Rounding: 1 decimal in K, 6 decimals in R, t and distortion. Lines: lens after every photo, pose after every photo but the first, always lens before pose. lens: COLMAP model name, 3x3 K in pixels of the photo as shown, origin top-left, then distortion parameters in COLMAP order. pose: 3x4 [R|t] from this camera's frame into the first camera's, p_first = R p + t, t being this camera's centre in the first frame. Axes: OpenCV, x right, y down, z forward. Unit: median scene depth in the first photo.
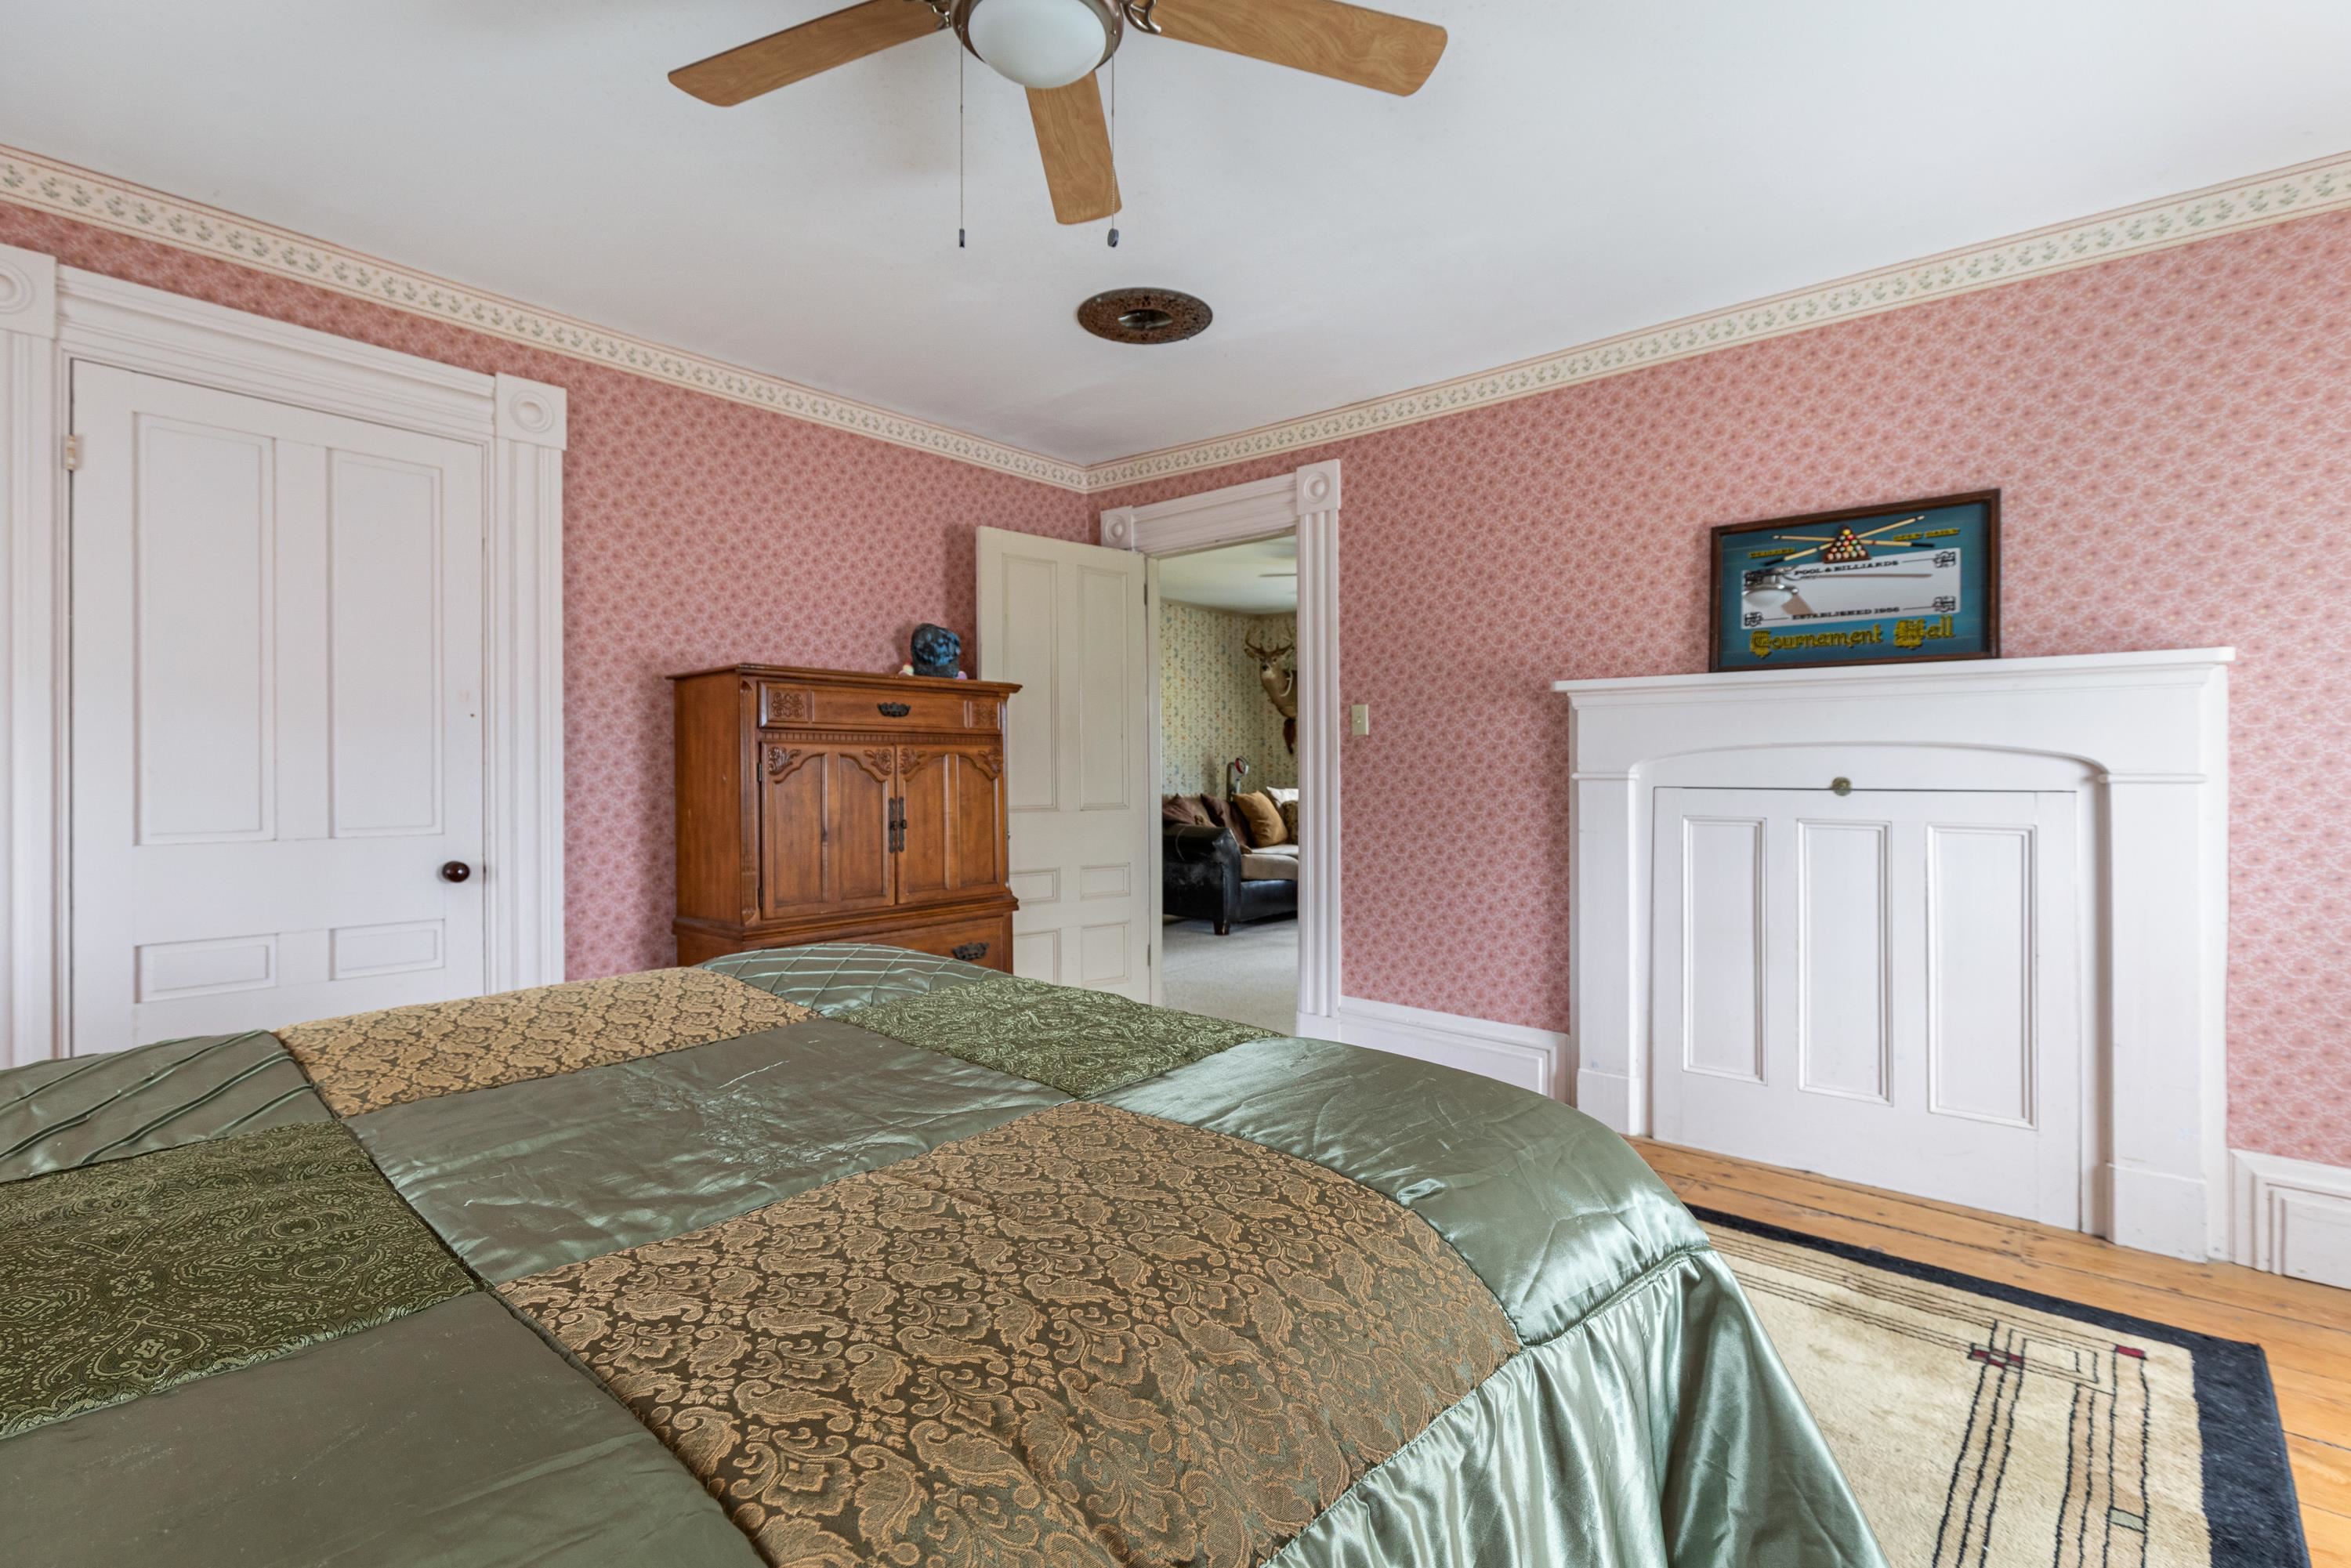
lens RADIAL K [[1080.5, 0, 1173.9], [0, 1080.5, 766.4], [0, 0, 1]] dist [0.001066, 0.000269]
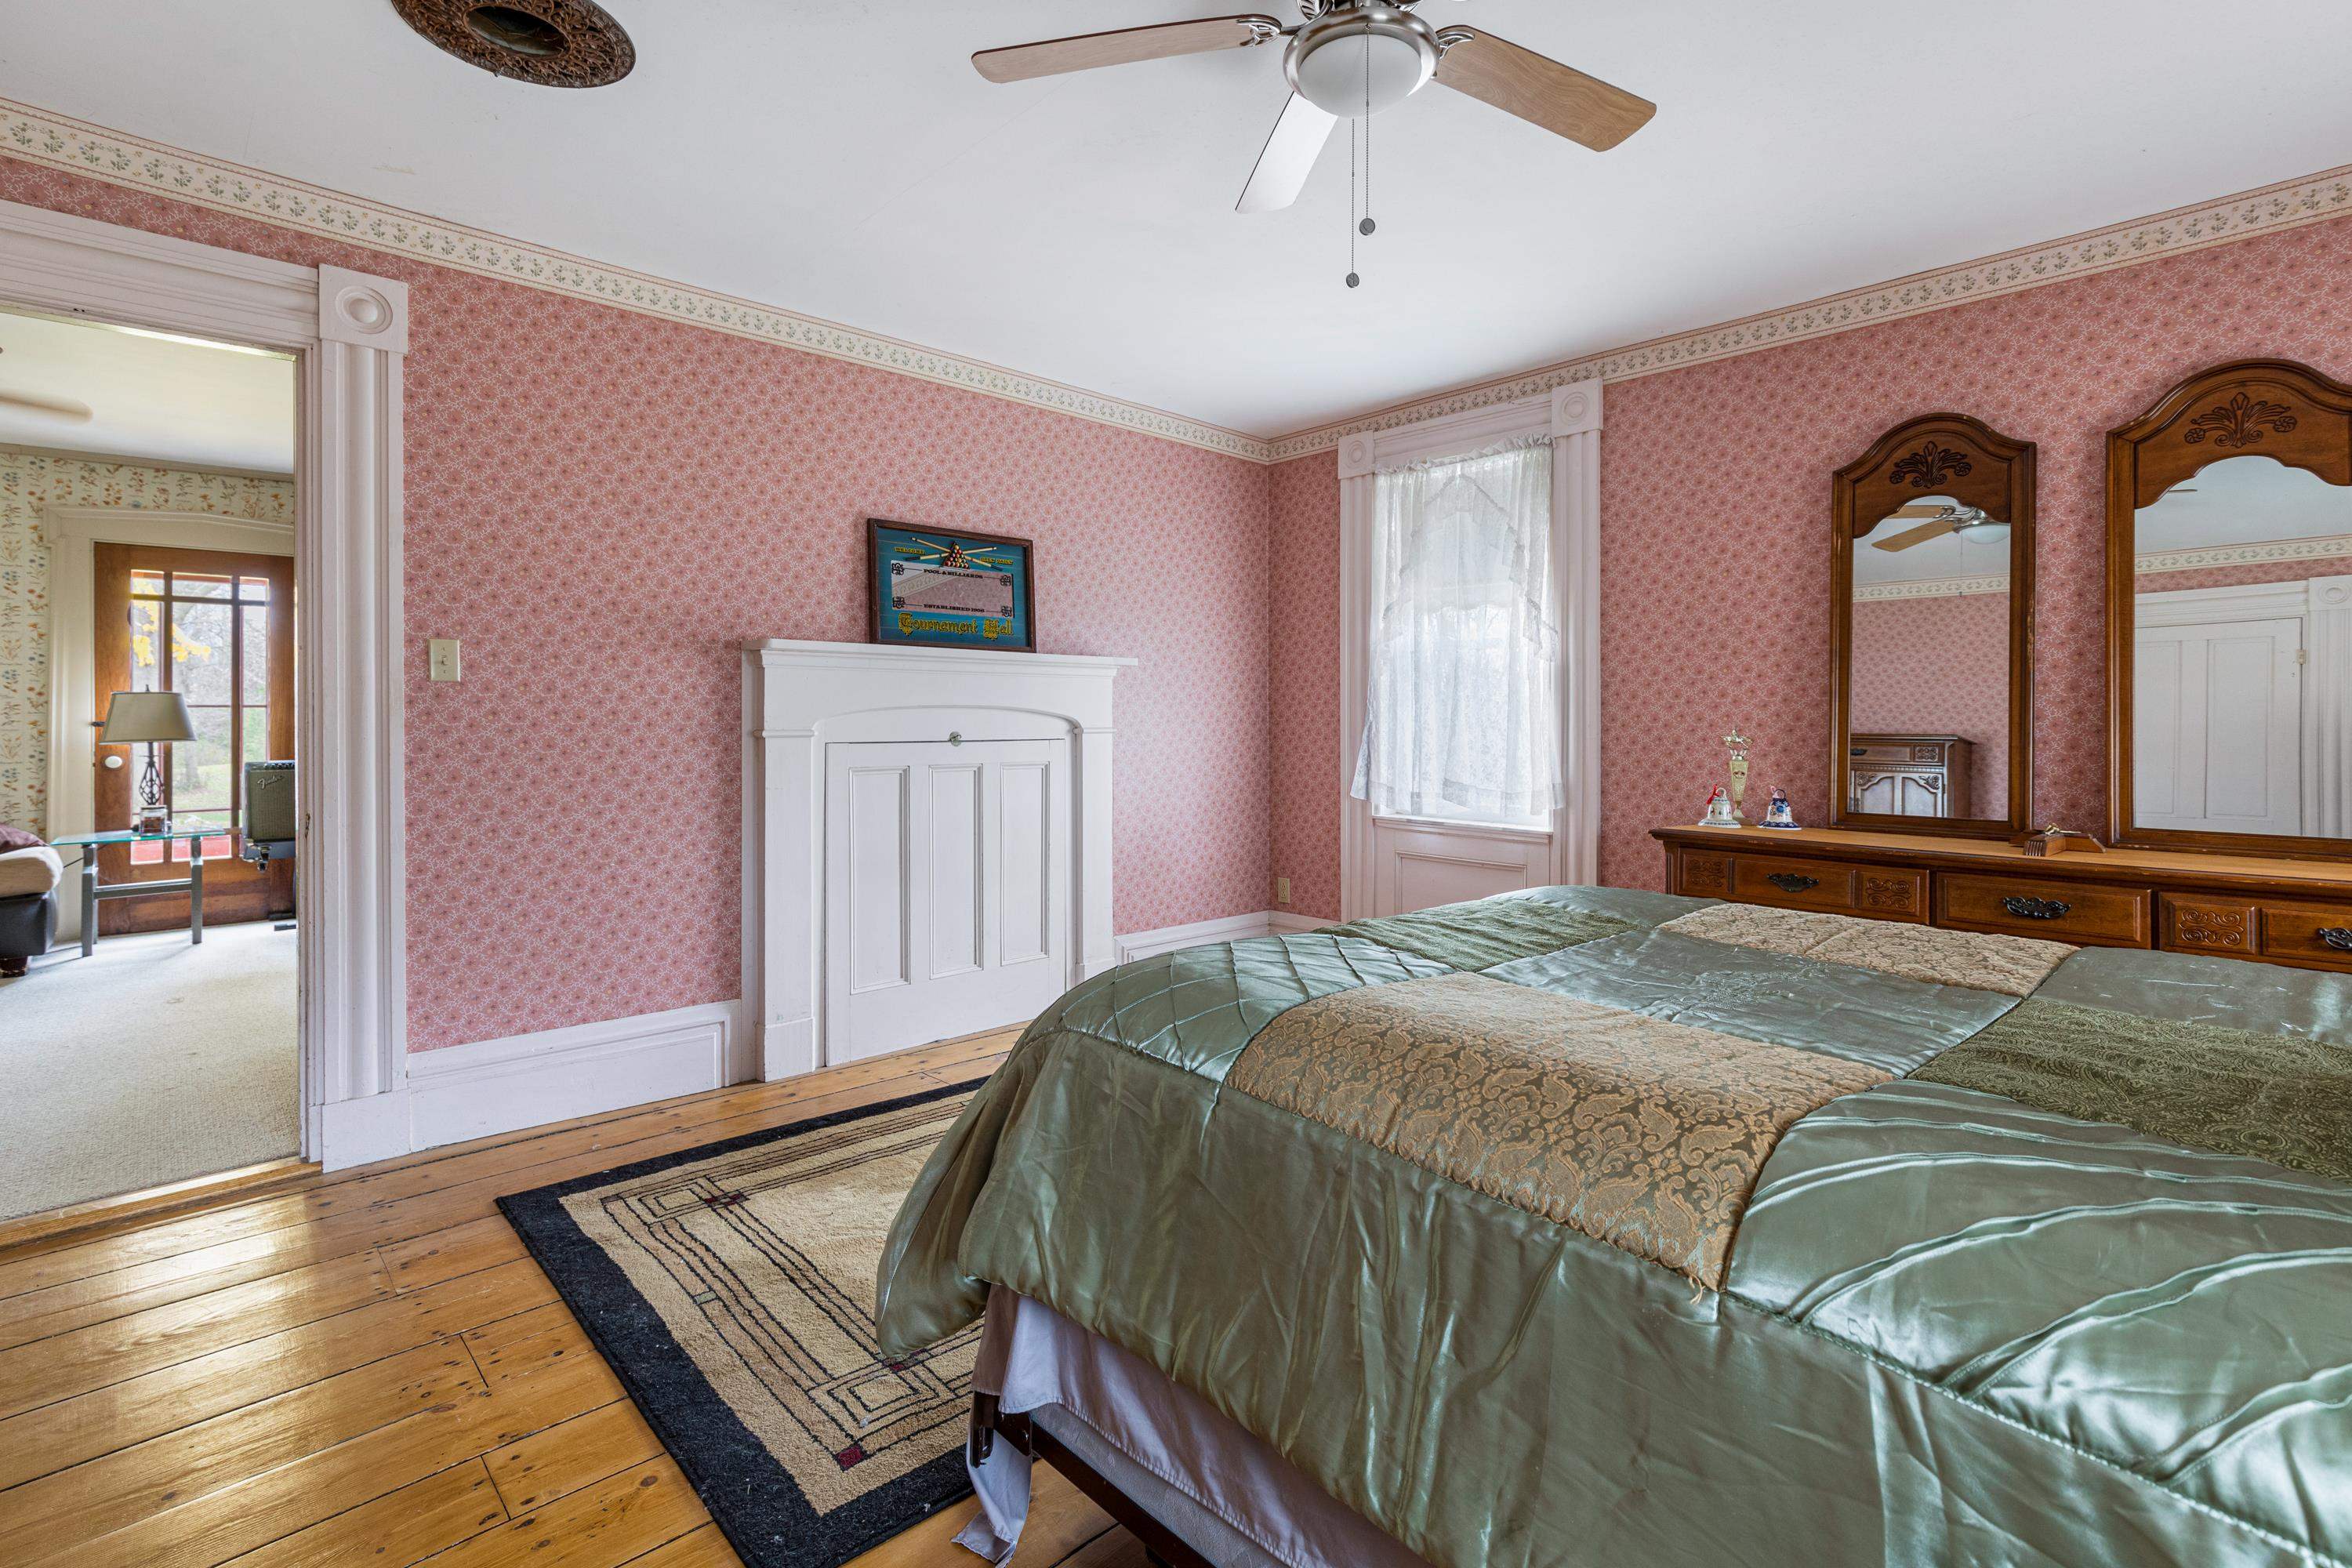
lens RADIAL K [[1085.3, 0, 1171.9], [0, 1085.3, 710.7], [0, 0, 1]] dist [-0.001056, -0.000507]
pose [[0.097517, 0.007580, 0.995205, -0.591574], [-0.001183, 0.999971, -0.007500, -0.005593], [-0.995233, -0.000446, 0.097523, 0.529370]]
